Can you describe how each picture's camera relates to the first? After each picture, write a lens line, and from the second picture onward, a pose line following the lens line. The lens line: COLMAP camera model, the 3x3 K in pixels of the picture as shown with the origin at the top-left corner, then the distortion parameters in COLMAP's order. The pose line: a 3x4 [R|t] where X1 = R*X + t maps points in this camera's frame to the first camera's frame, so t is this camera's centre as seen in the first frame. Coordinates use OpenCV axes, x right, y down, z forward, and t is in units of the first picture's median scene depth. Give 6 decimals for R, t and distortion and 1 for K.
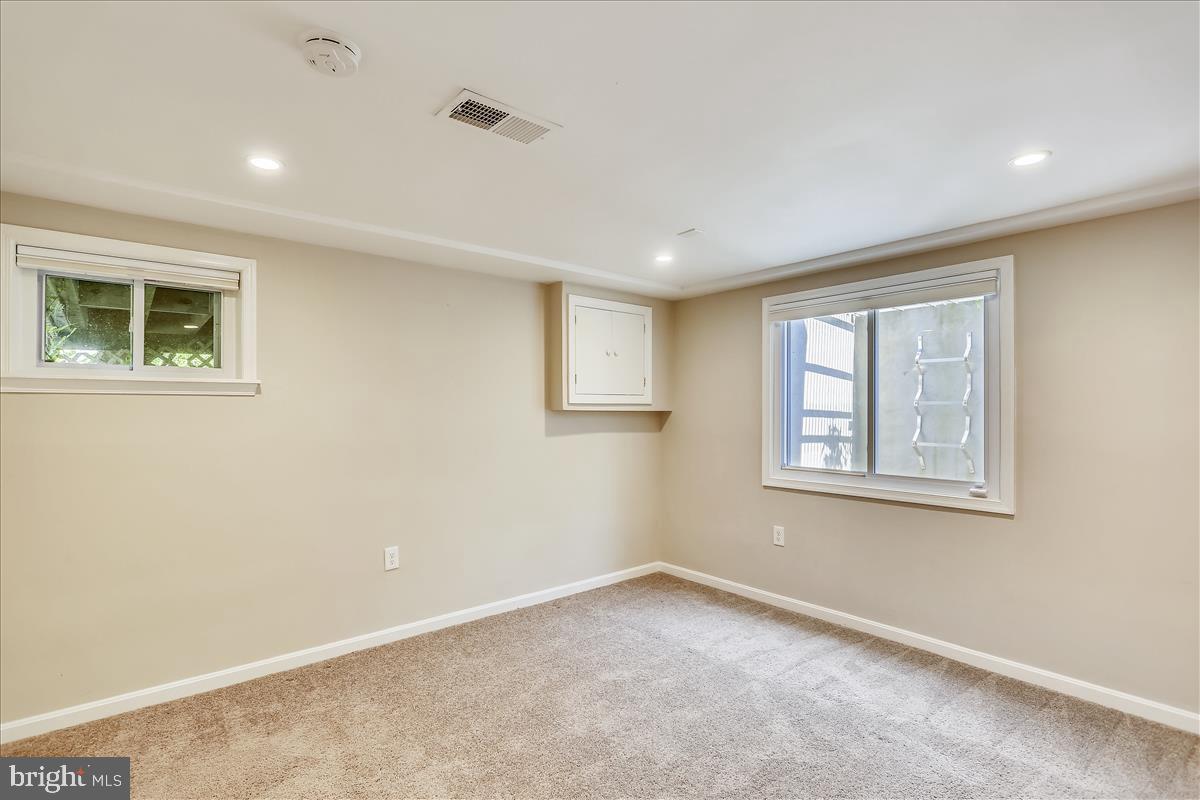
lens RADIAL K [[571.4, 0, 596.1], [0, 571.4, 399.3], [0, 0, 1]] dist [-0.020337, 0.008118]
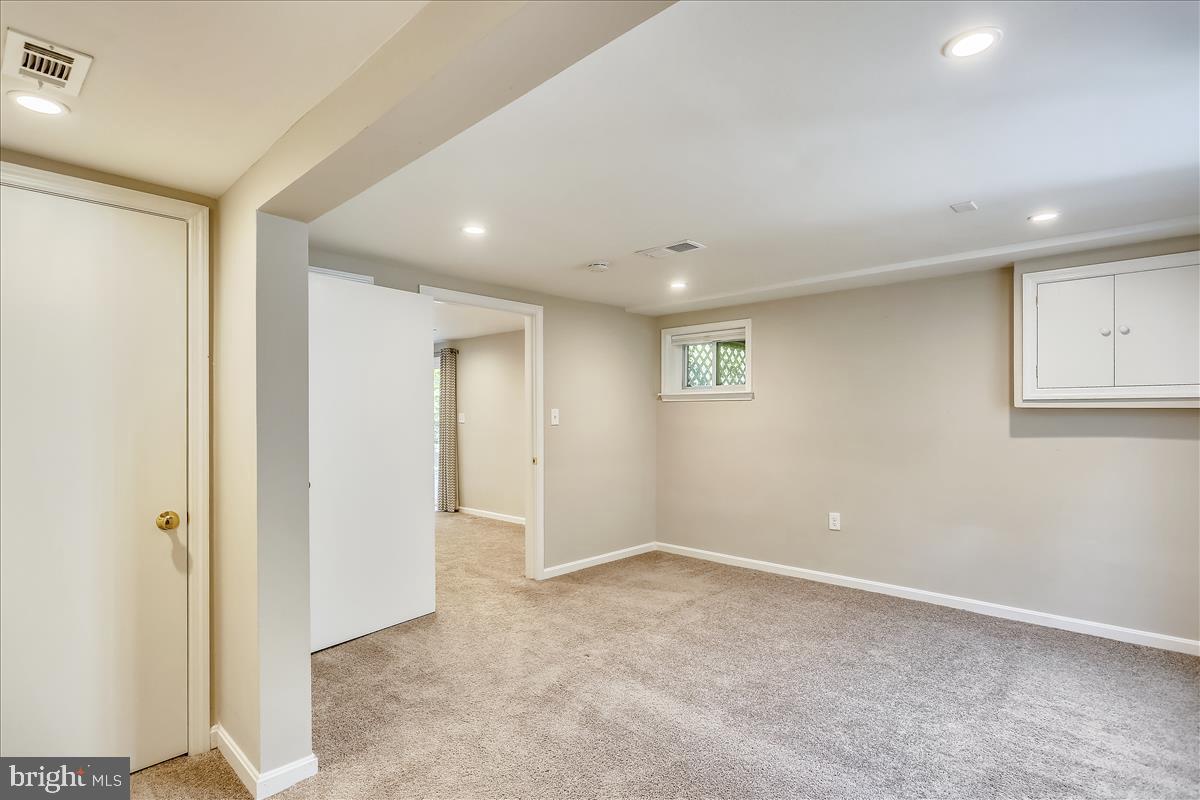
lens RADIAL K [[571.4, 0, 599.8], [0, 571.4, 412.9], [0, 0, 1]] dist [-0.020337, 0.008118]
pose [[0.127638, -0.003473, -0.991815, 0.827684], [0.012739, 0.999917, -0.001862, 0.023646], [0.991739, -0.012397, 0.127672, 0.283979]]
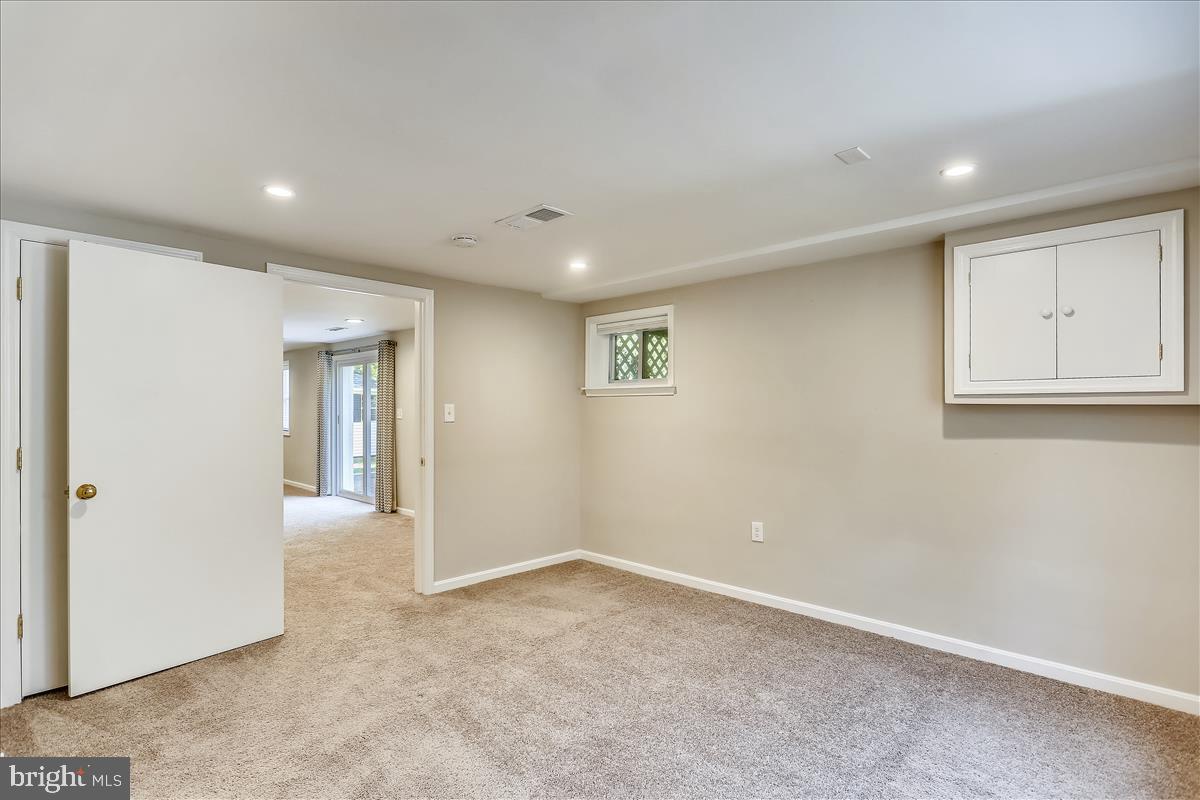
lens RADIAL K [[567.0, 0, 597.6], [0, 567.0, 405.7], [0, 0, 1]] dist [-0.020394, 0.008568]
pose [[0.114622, -0.007754, -0.993379, 0.713137], [0.010322, 0.999925, -0.006614, 0.024984], [0.993356, -0.009495, 0.114693, 0.518284]]
